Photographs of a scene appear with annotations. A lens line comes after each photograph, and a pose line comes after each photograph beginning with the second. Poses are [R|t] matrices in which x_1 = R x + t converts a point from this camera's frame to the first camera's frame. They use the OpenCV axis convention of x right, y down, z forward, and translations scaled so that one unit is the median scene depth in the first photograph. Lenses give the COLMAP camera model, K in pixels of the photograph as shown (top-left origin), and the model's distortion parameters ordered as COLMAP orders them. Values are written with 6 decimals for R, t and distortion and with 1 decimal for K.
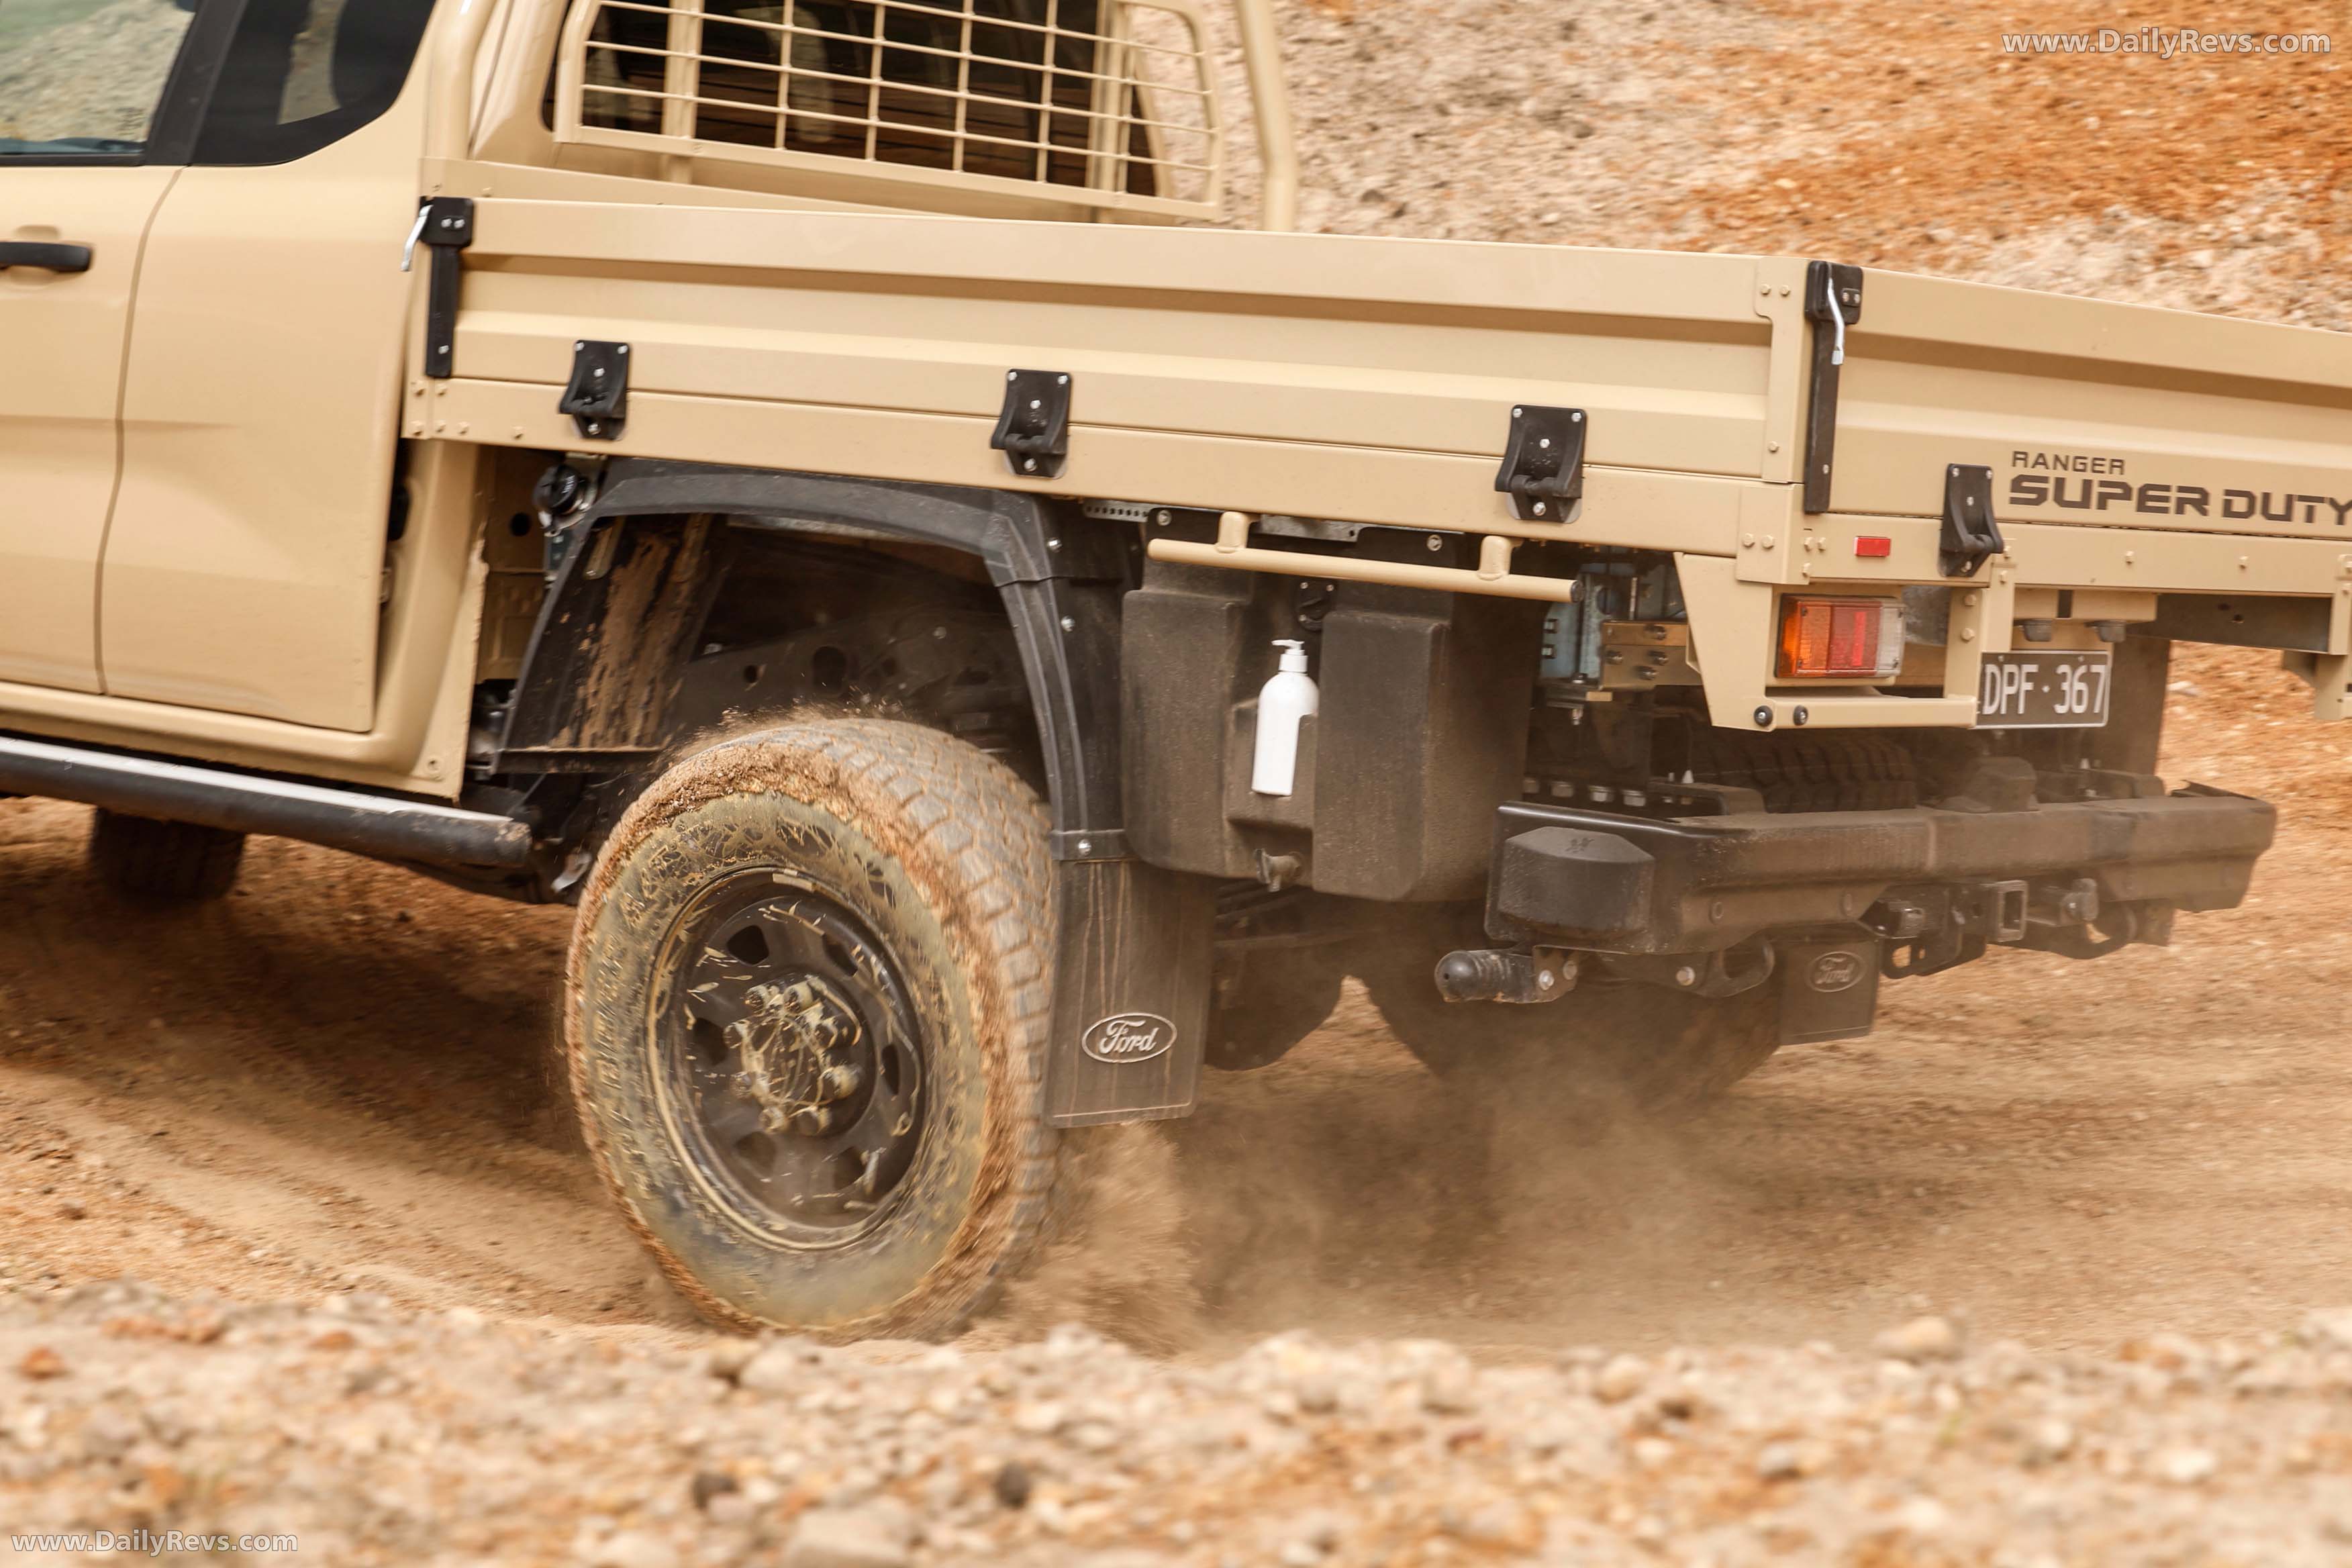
lens RADIAL K [[5064.4, 0, 1176.0], [0, 5064.4, 784.0], [0, 0, 1]] dist [-0.007829, -0.260345]
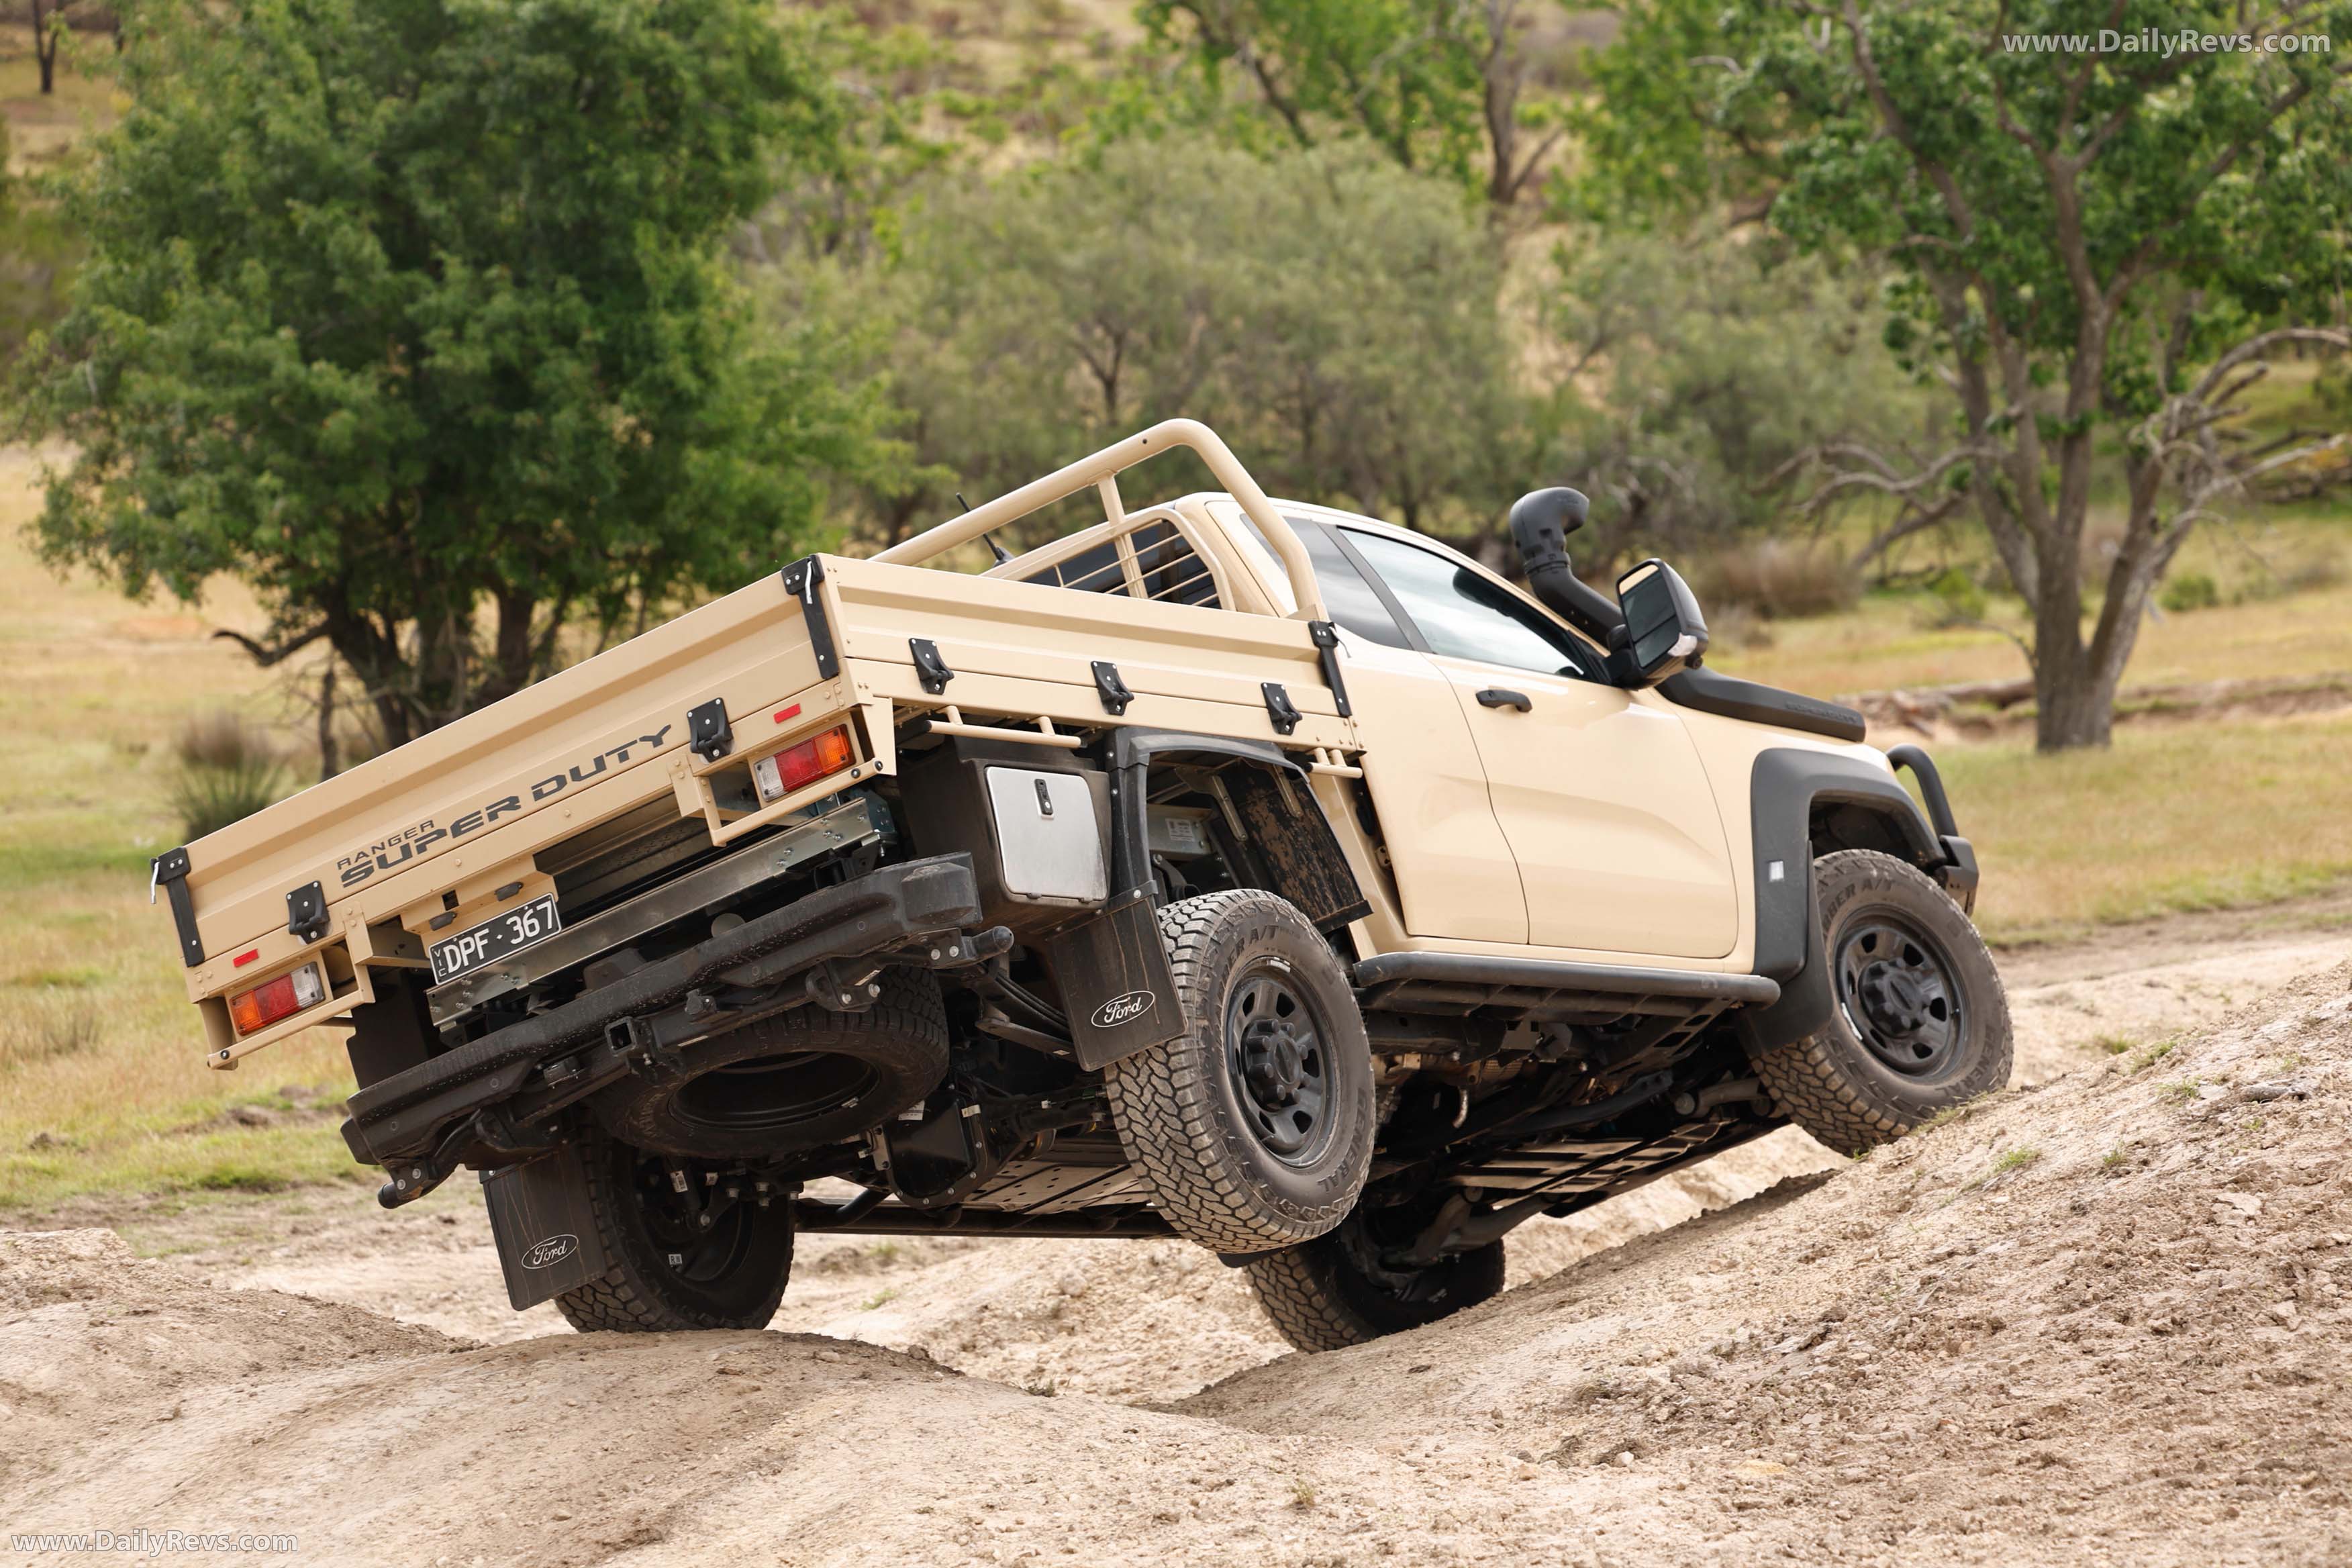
lens RADIAL K [[8237.7, 0, 1176.0], [0, 8237.7, 784.0], [0, 0, 1]] dist [-0.464392, -0.749256]
pose [[0.063224, -0.322846, -0.944337, 3.016259], [0.206688, 0.929951, -0.304090, 0.884894], [0.976362, -0.175957, 0.125524, 0.884241]]
